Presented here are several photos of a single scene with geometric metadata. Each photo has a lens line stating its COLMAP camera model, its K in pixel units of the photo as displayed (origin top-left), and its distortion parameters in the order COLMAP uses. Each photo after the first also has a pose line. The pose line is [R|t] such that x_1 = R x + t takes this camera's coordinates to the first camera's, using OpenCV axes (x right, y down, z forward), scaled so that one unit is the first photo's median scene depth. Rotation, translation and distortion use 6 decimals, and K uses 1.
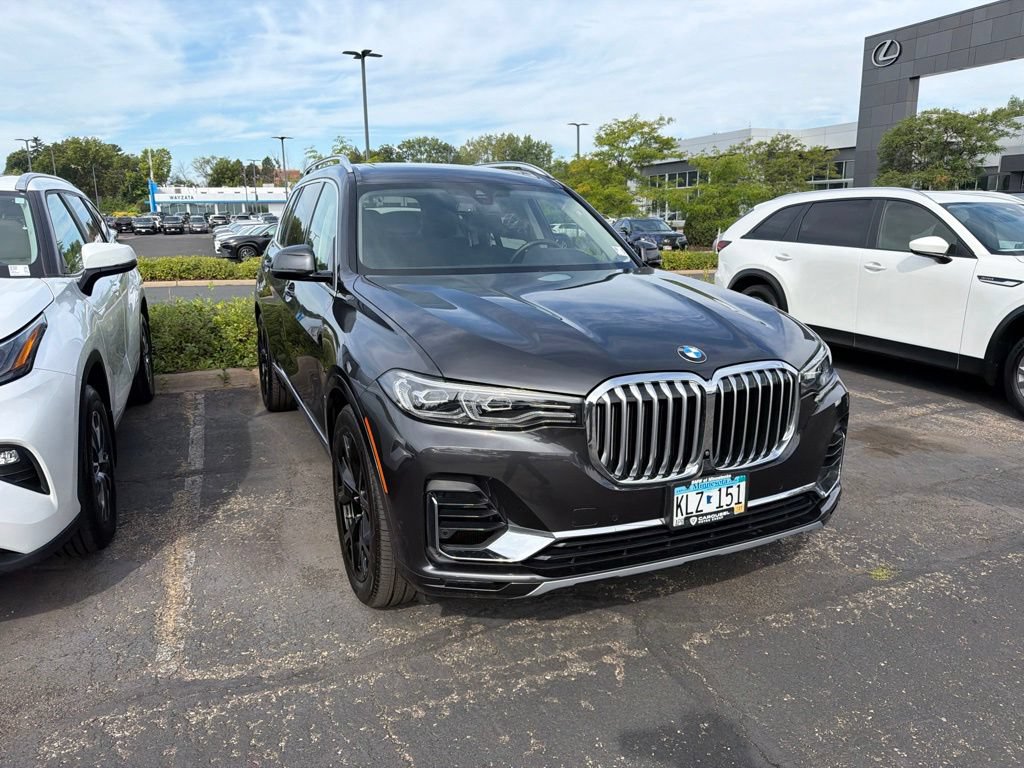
lens RADIAL K [[720.1, 0, 506.5], [0, 720.1, 385.7], [0, 0, 1]] dist [0.037603, -0.052285]
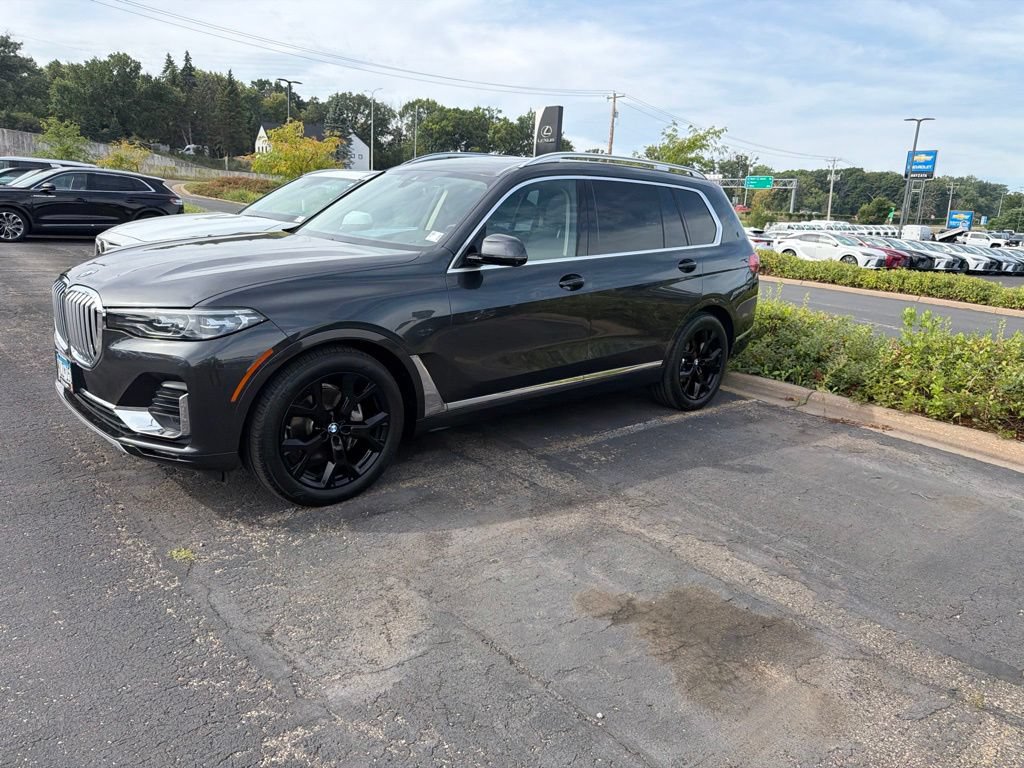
lens RADIAL K [[713.5, 0, 512.0], [0, 713.5, 377.8], [0, 0, 1]] dist [0.044038, -0.061609]
pose [[0.322154, 0.246078, -0.914146, 0.772023], [-0.275888, 0.948115, 0.157997, -0.126256], [0.905595, 0.201303, 0.373330, 0.514094]]
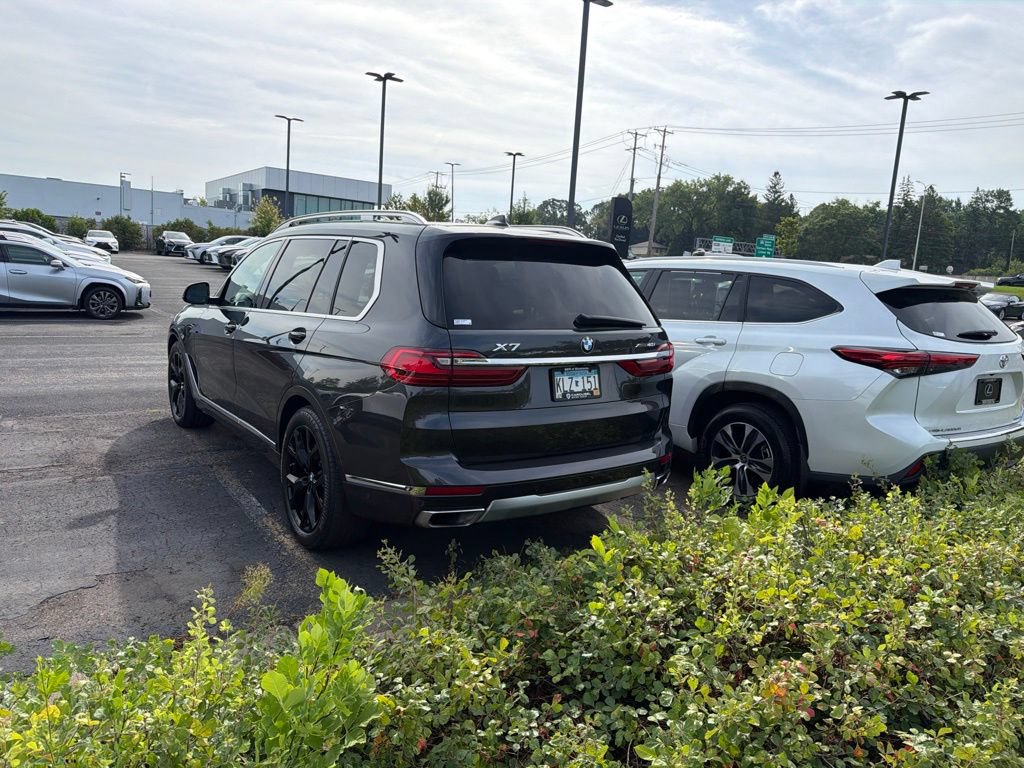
lens RADIAL K [[718.9, 0, 506.2], [0, 718.9, 381.7], [0, 0, 1]] dist [0.043754, -0.062288]
pose [[-0.978364, -0.020044, -0.205919, -0.057004], [-0.096867, 0.923844, 0.370308, -0.412466], [0.182814, 0.382243, -0.905797, 1.693395]]
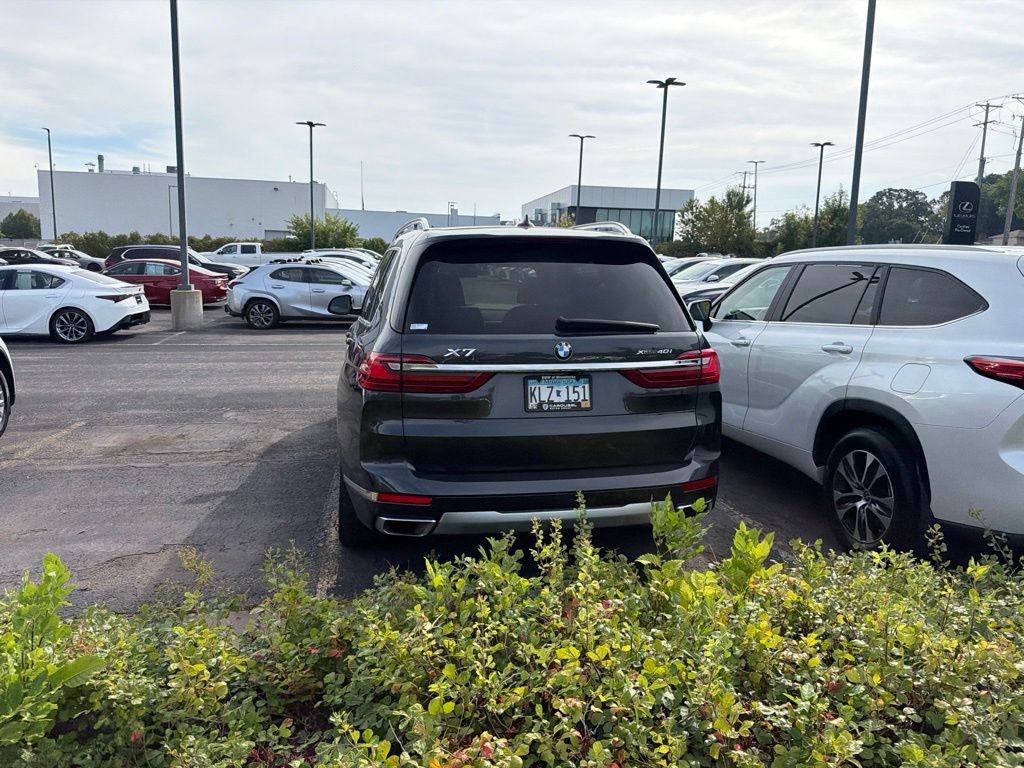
lens RADIAL K [[718.9, 0, 506.2], [0, 718.9, 381.7], [0, 0, 1]] dist [0.043754, -0.062288]
pose [[-0.976622, -0.045711, 0.210048, -0.314307], [0.036534, 0.927620, 0.371735, -0.406815], [-0.211837, 0.370719, -0.904264, 1.659028]]
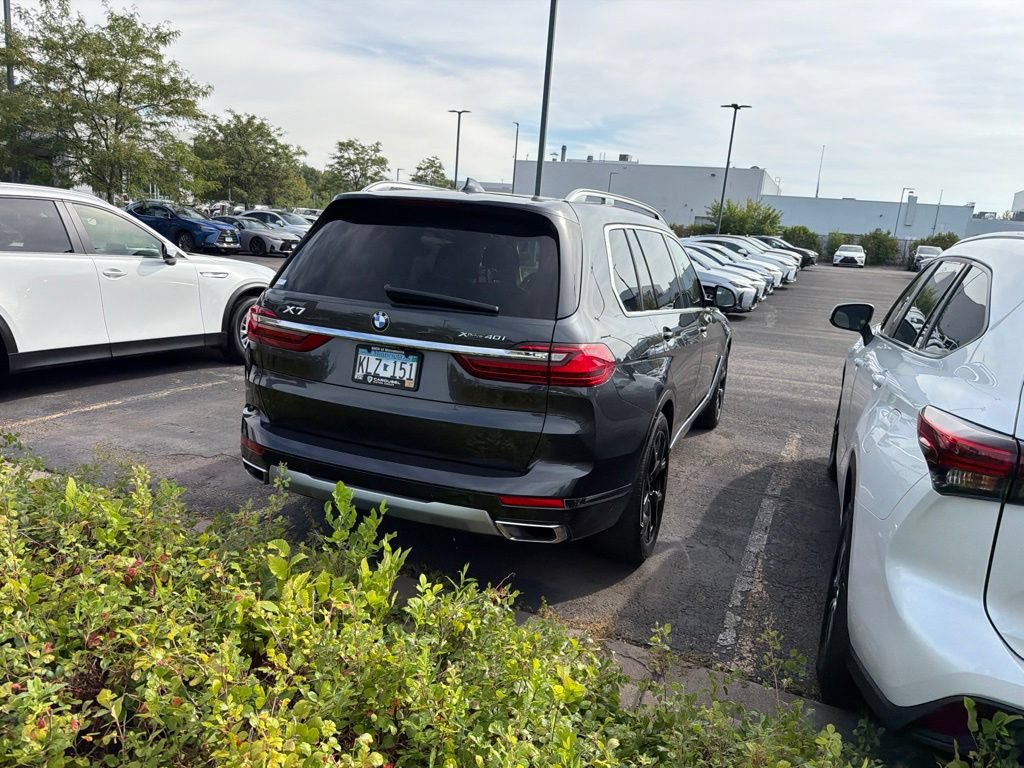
lens RADIAL K [[718.9, 0, 506.2], [0, 718.9, 381.7], [0, 0, 1]] dist [0.043754, -0.062288]
pose [[-0.691412, -0.188453, 0.697449, -0.656060], [0.096940, 0.932450, 0.348051, -0.353939], [-0.715927, 0.308257, -0.626439, 1.421521]]
